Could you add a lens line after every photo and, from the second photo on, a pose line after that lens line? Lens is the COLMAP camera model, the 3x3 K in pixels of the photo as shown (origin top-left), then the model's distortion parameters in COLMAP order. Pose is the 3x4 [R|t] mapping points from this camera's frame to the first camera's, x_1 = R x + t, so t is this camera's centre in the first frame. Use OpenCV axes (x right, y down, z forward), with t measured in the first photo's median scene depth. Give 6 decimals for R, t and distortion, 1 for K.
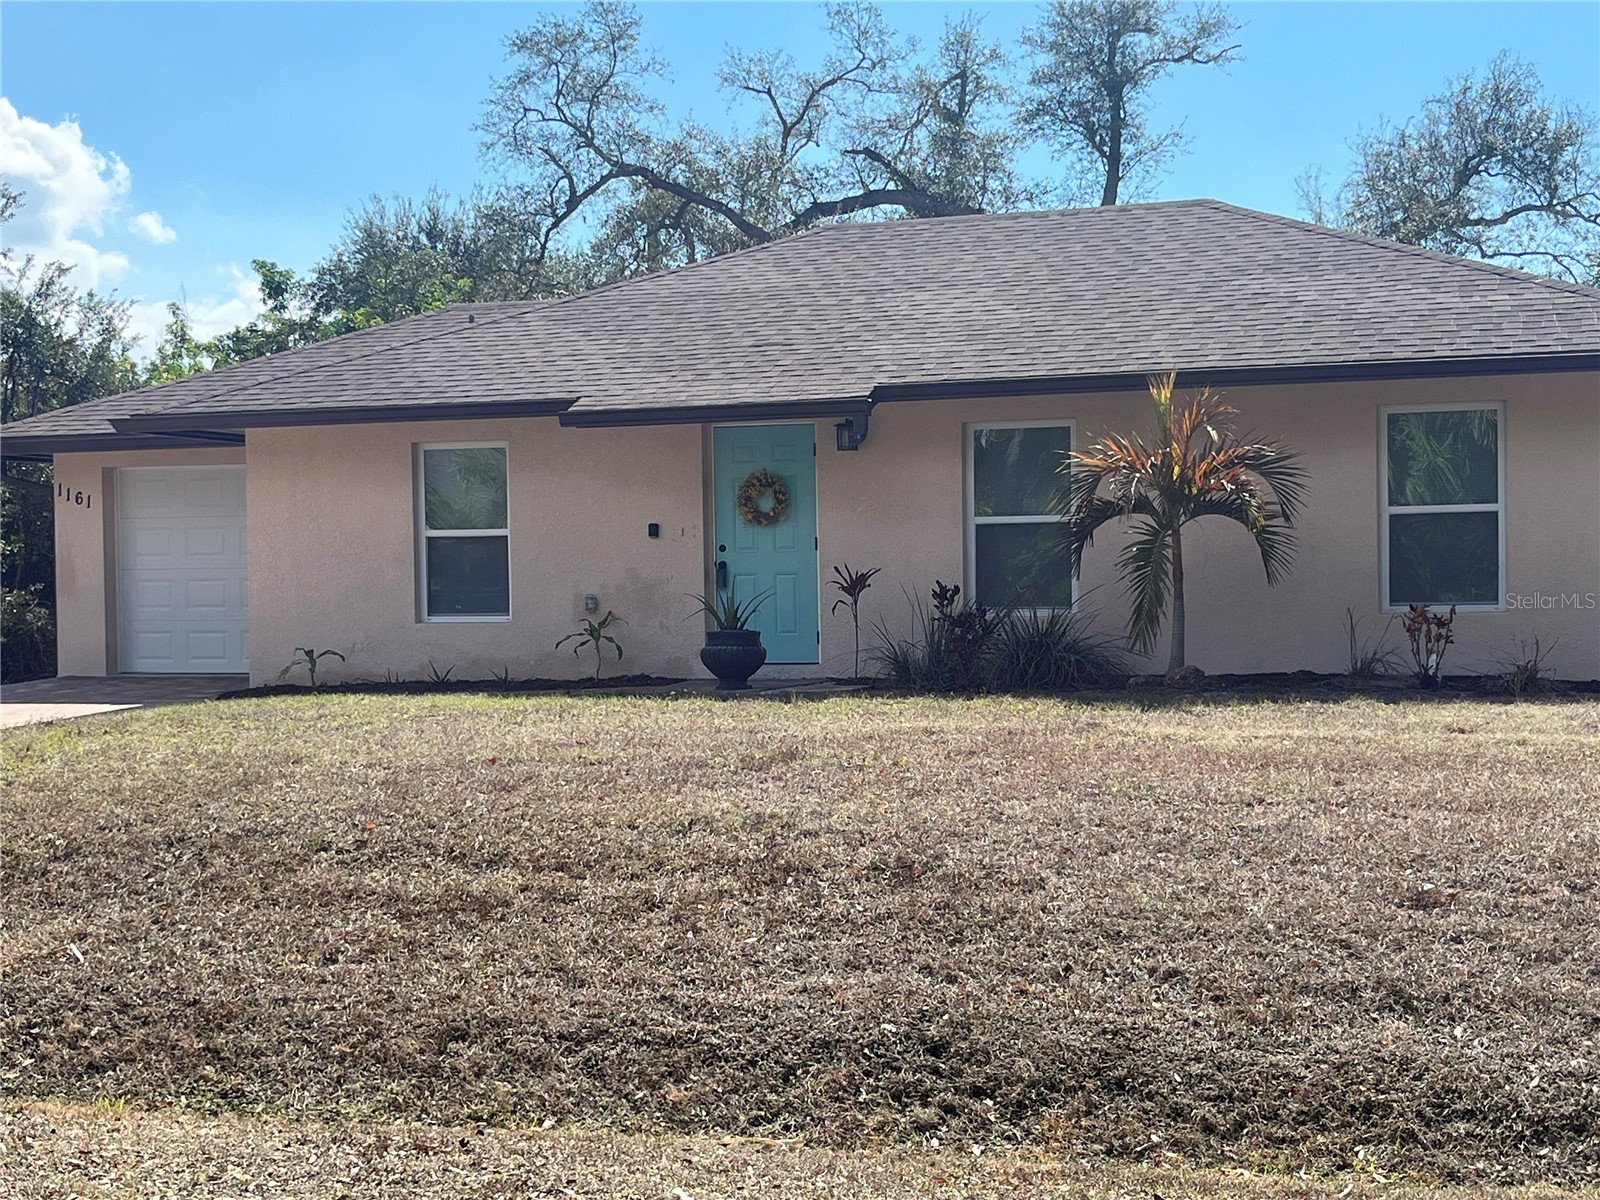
lens RADIAL K [[2359.6, 0, 800.1], [0, 2359.6, 601.1], [0, 0, 1]] dist [0.134185, 0.000000]
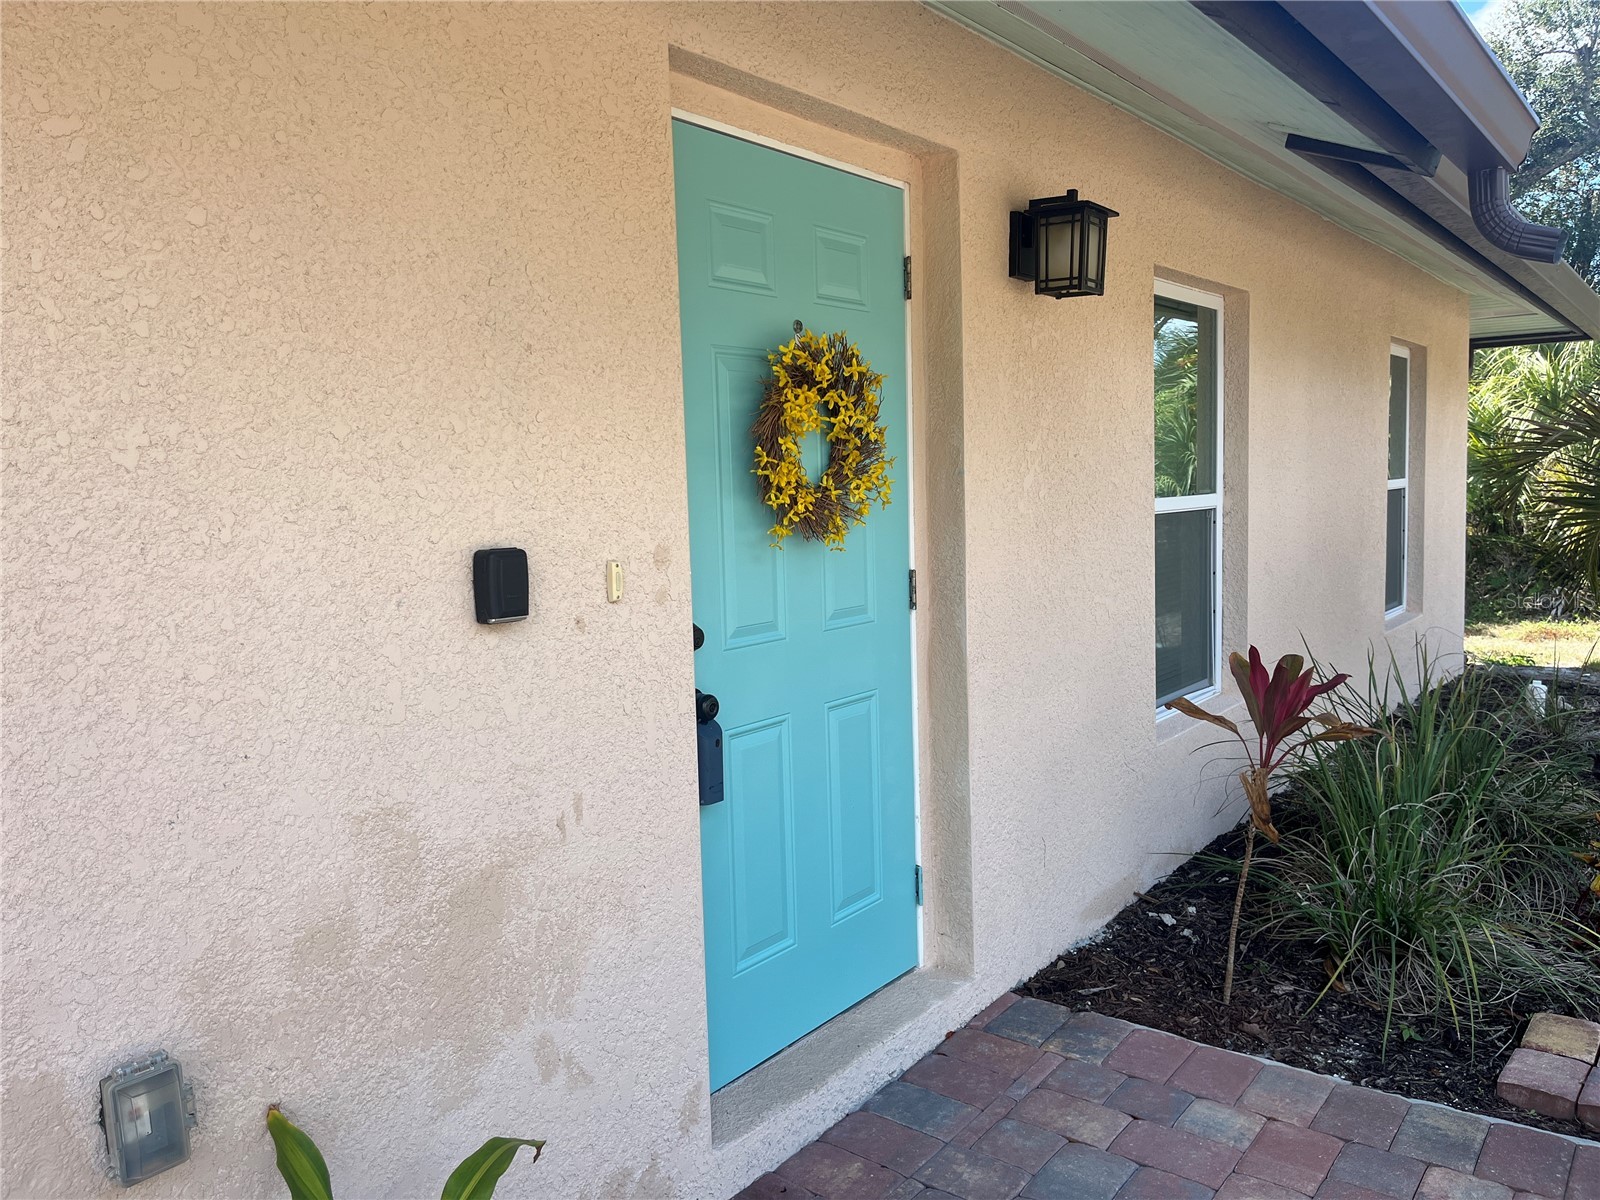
lens RADIAL K [[1207.1, 0, 801.6], [0, 1207.1, 599.7], [0, 0, 1]] dist [0.064448, -0.093687]
pose [[0.316001, -0.084833, 0.944959, -0.145203], [0.037236, 0.996336, 0.076993, -0.035279], [-0.948028, 0.010857, 0.318002, 0.946723]]
